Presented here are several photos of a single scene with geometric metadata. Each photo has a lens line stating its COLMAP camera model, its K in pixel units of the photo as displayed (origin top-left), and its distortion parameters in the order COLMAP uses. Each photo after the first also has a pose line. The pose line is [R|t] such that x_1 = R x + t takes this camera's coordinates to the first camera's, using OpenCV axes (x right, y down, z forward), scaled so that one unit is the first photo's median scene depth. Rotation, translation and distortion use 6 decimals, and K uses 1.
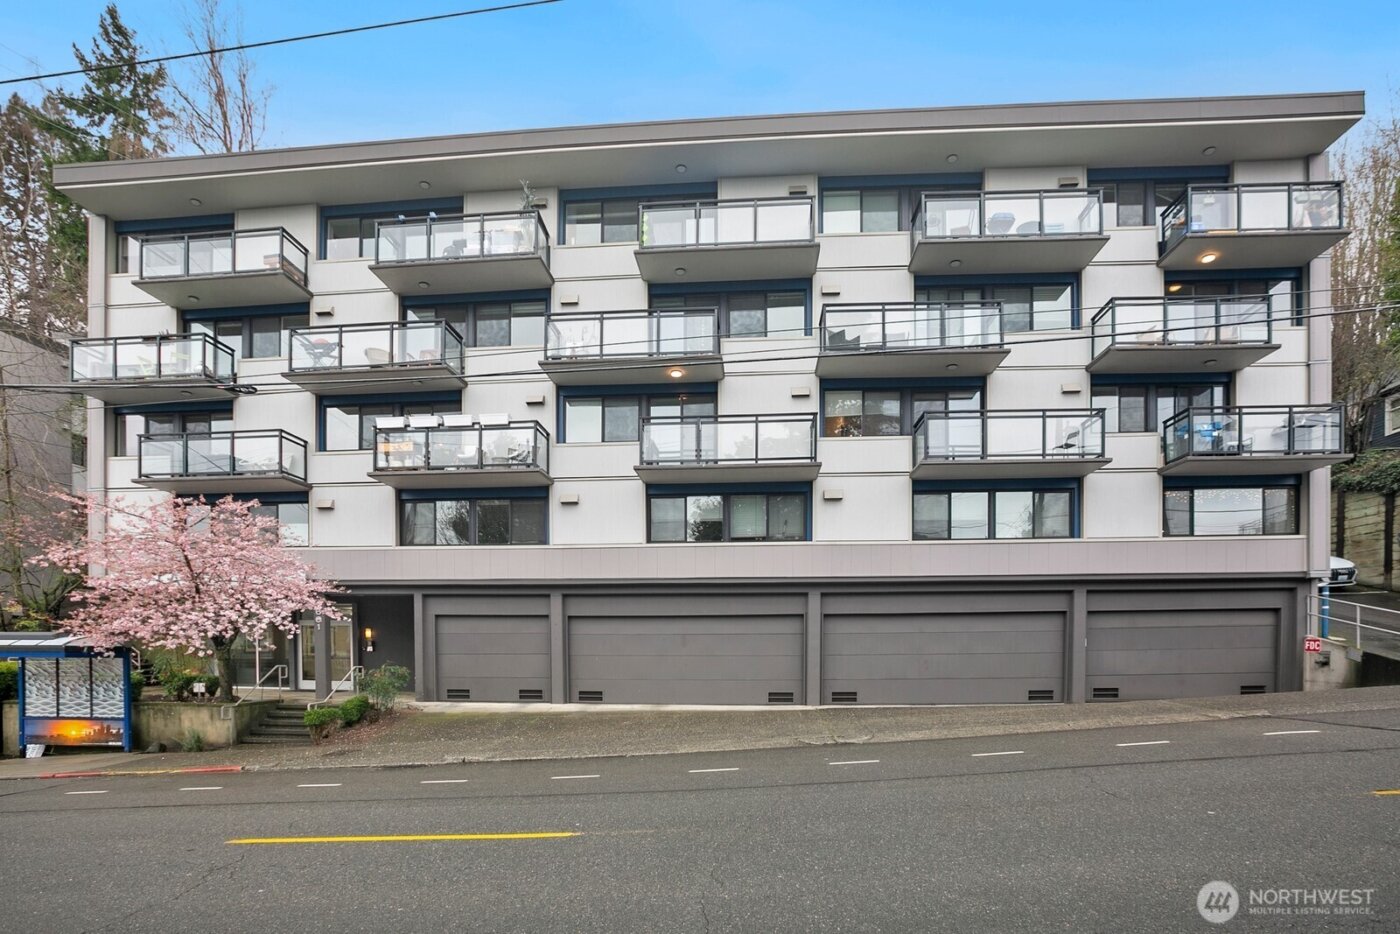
lens RADIAL K [[702.8, 0, 700.0], [0, 702.8, 467.0], [0, 0, 1]] dist [-0.055702, -0.000413]
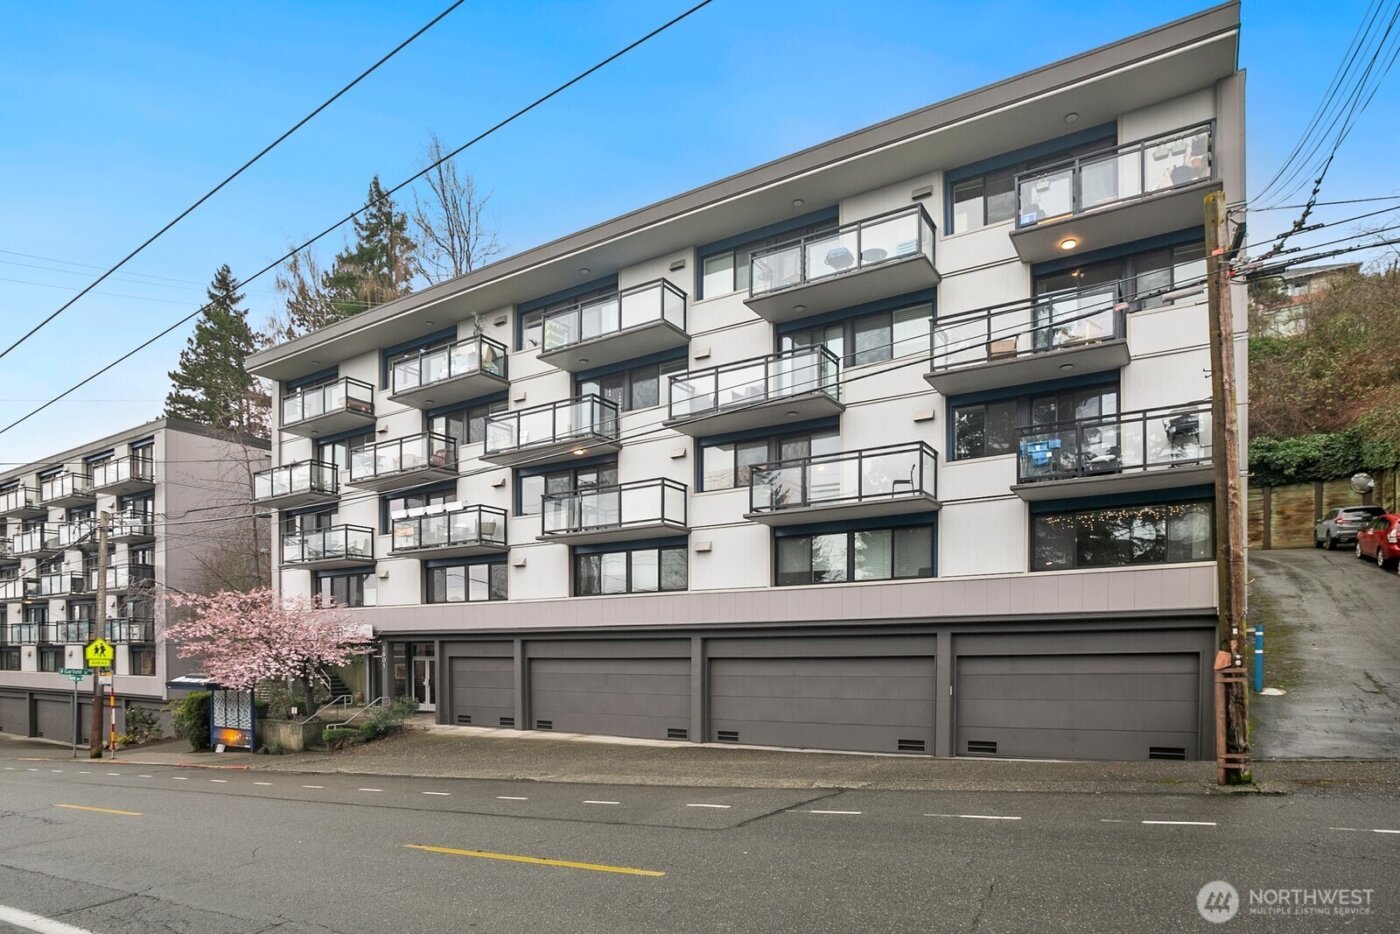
lens RADIAL K [[757.7, 0, 701.2], [0, 757.7, 473.9], [0, 0, 1]] dist [-0.054932, 0.000767]
pose [[0.897697, -0.102629, -0.428495, 0.671253], [0.090251, 0.994705, -0.049165, -0.013511], [0.431272, 0.005463, 0.902205, -0.050831]]
